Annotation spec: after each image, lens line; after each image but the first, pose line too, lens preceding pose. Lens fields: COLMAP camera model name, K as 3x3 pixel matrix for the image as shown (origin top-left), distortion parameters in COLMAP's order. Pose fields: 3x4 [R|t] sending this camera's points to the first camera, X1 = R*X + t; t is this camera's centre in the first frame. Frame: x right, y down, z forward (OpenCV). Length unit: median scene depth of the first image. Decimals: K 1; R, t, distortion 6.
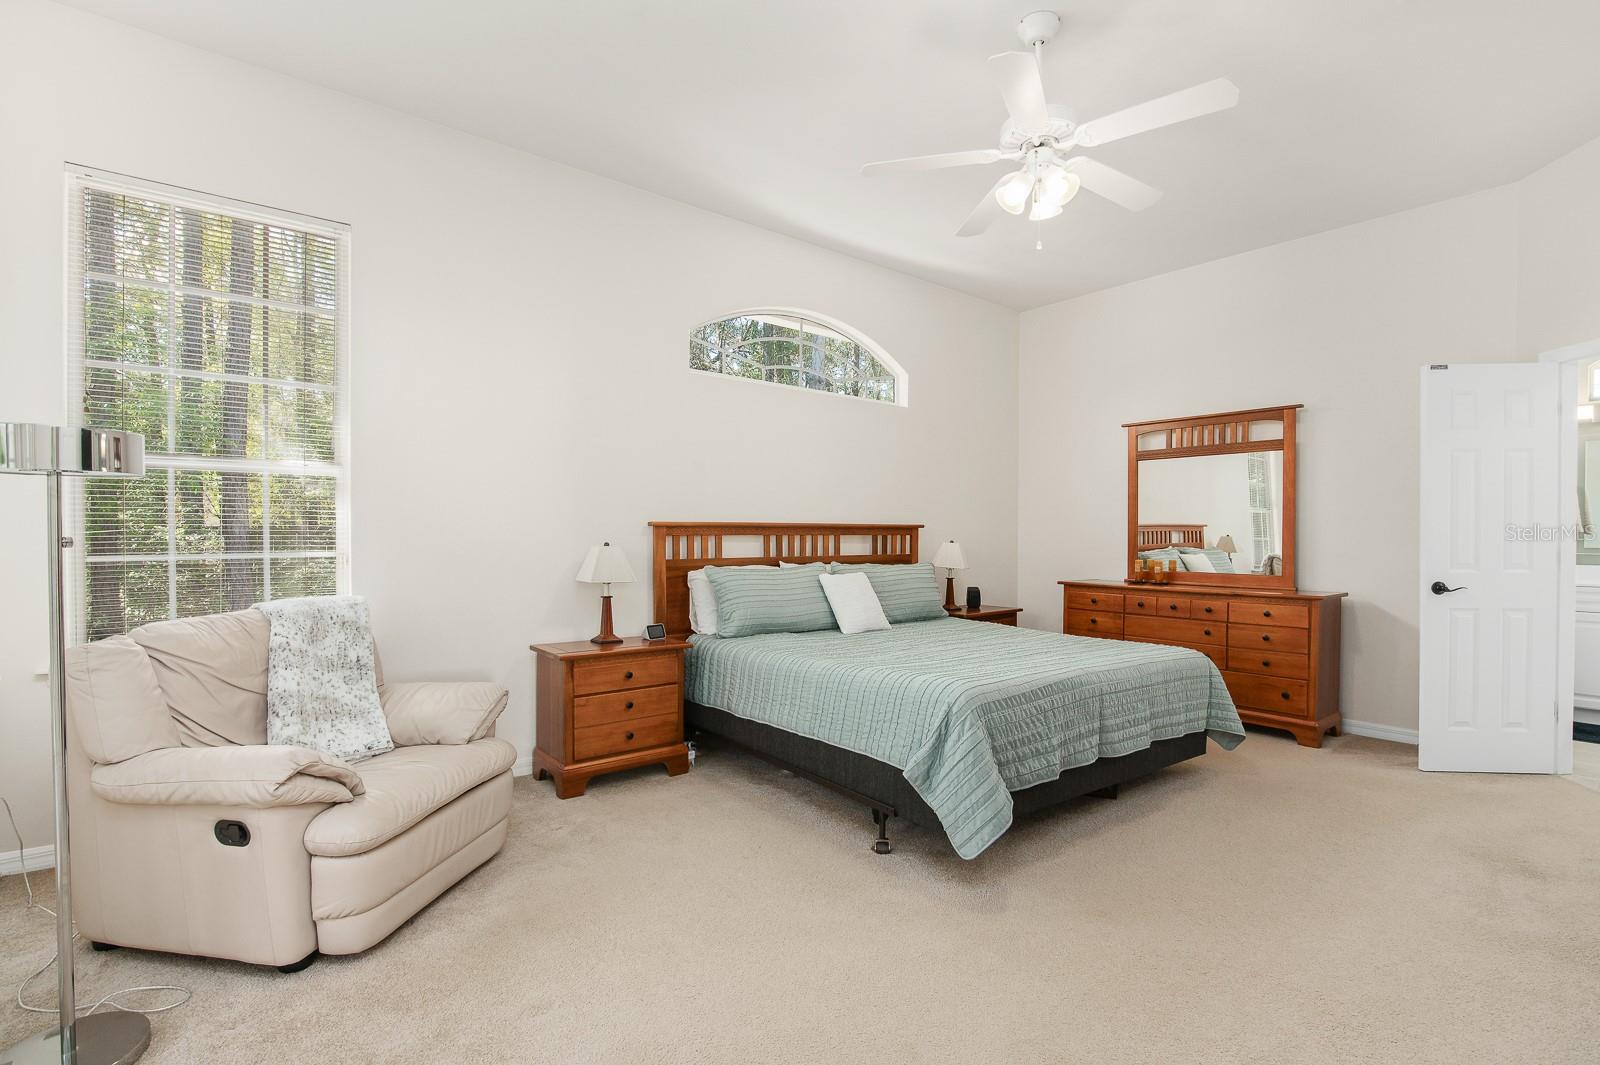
lens RADIAL K [[747.7, 0, 807.9], [0, 747.7, 531.9], [0, 0, 1]] dist [-0.021170, 0.002005]
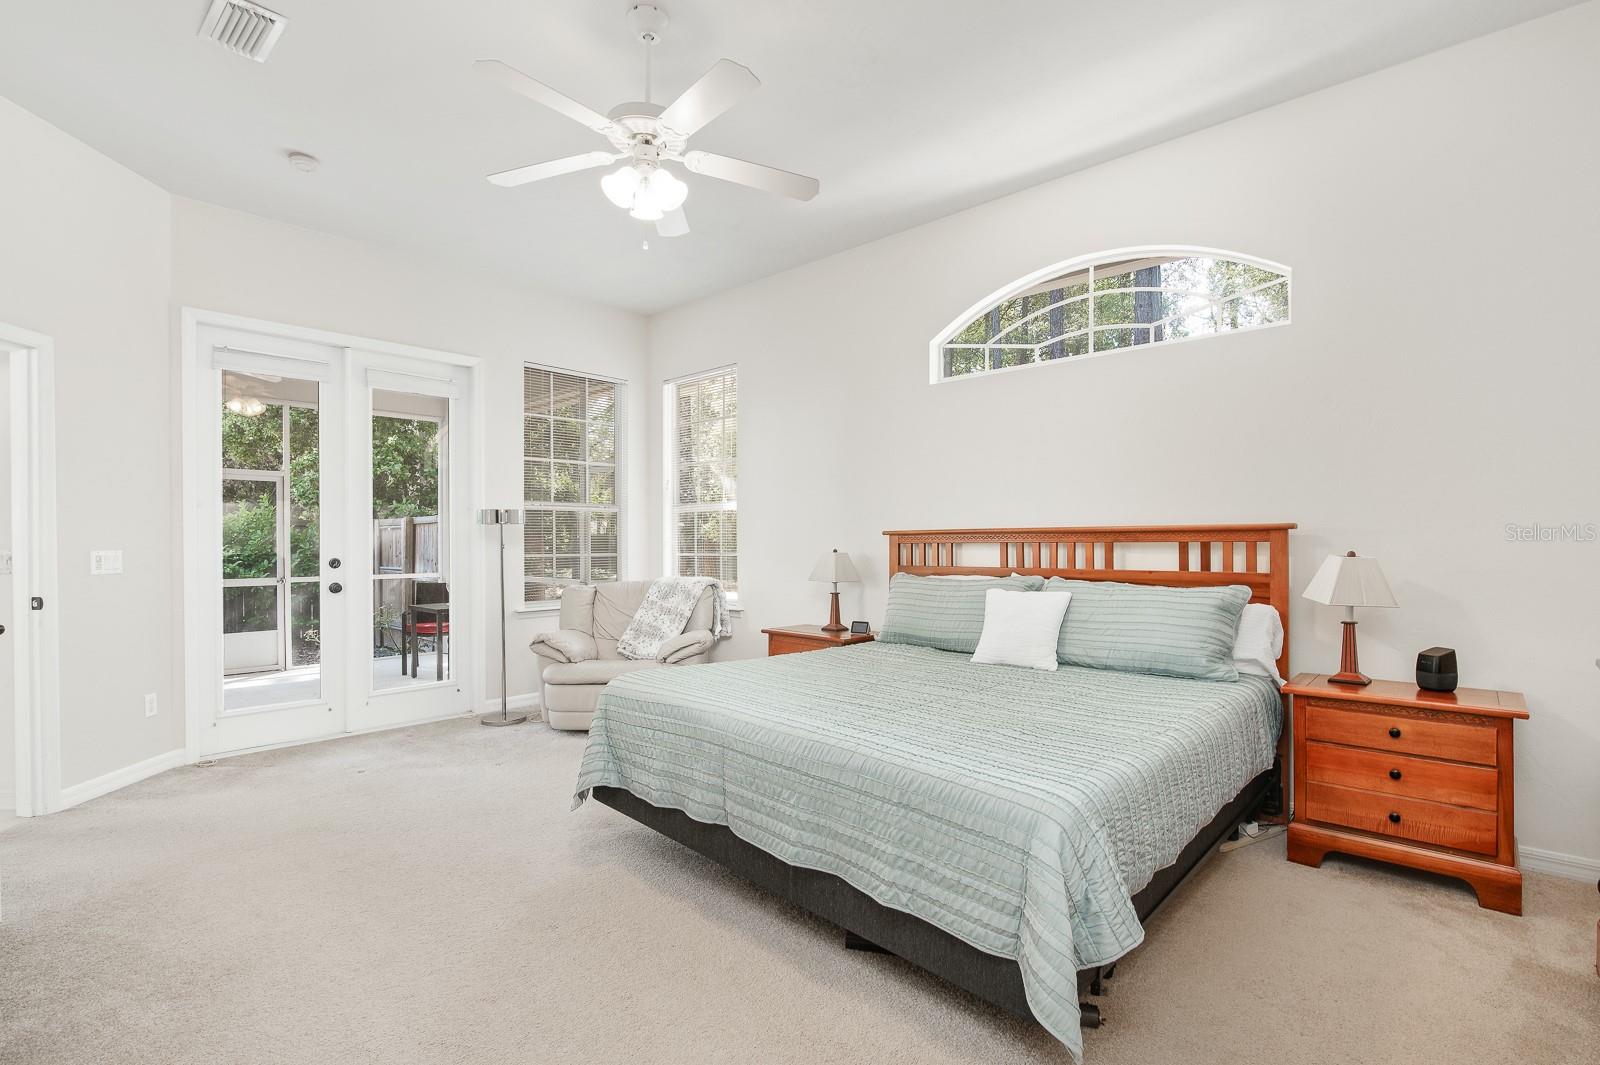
lens RADIAL K [[747.7, 0, 795.2], [0, 747.7, 539.4], [0, 0, 1]] dist [-0.021170, 0.002005]
pose [[0.142172, -0.007582, -0.989813, 0.815139], [0.006515, 0.999956, -0.006724, 0.004605], [0.989821, -0.005493, 0.142215, 0.664915]]
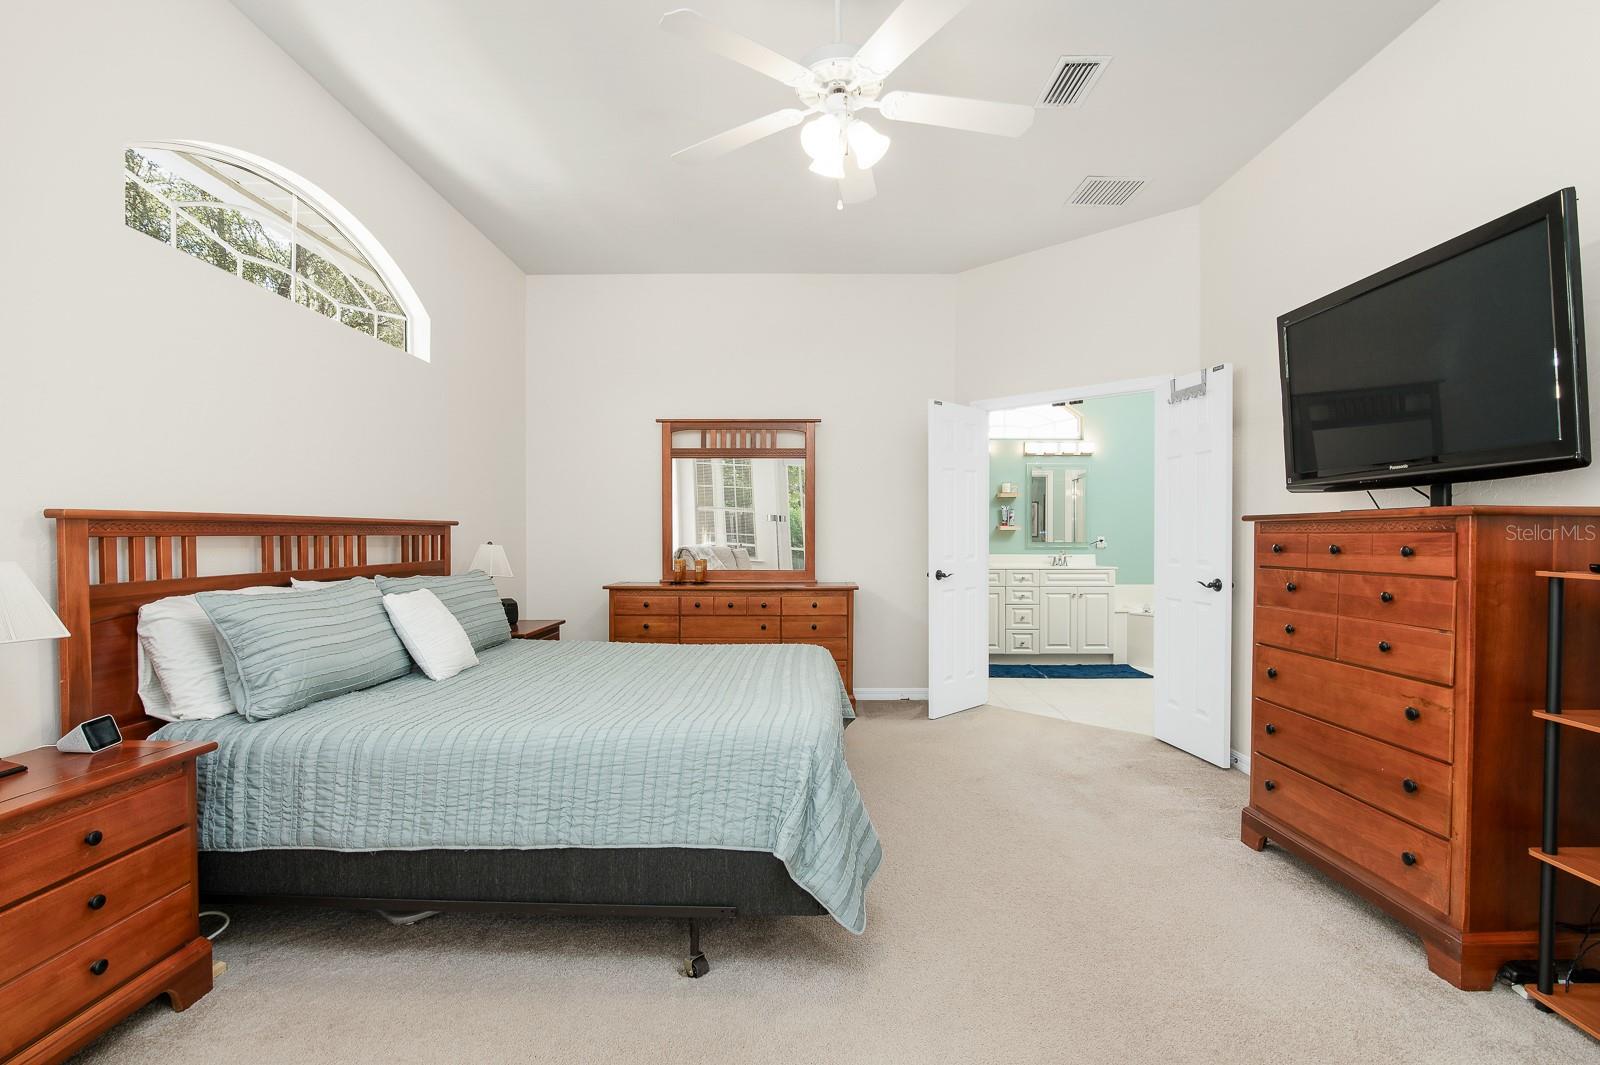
lens RADIAL K [[747.7, 0, 805.7], [0, 747.7, 533.1], [0, 0, 1]] dist [-0.021170, 0.002005]
pose [[0.636378, -0.001488, 0.771376, -0.251418], [0.000020, 0.999998, 0.001912, 0.000809], [-0.771377, -0.001202, 0.636377, 0.298989]]
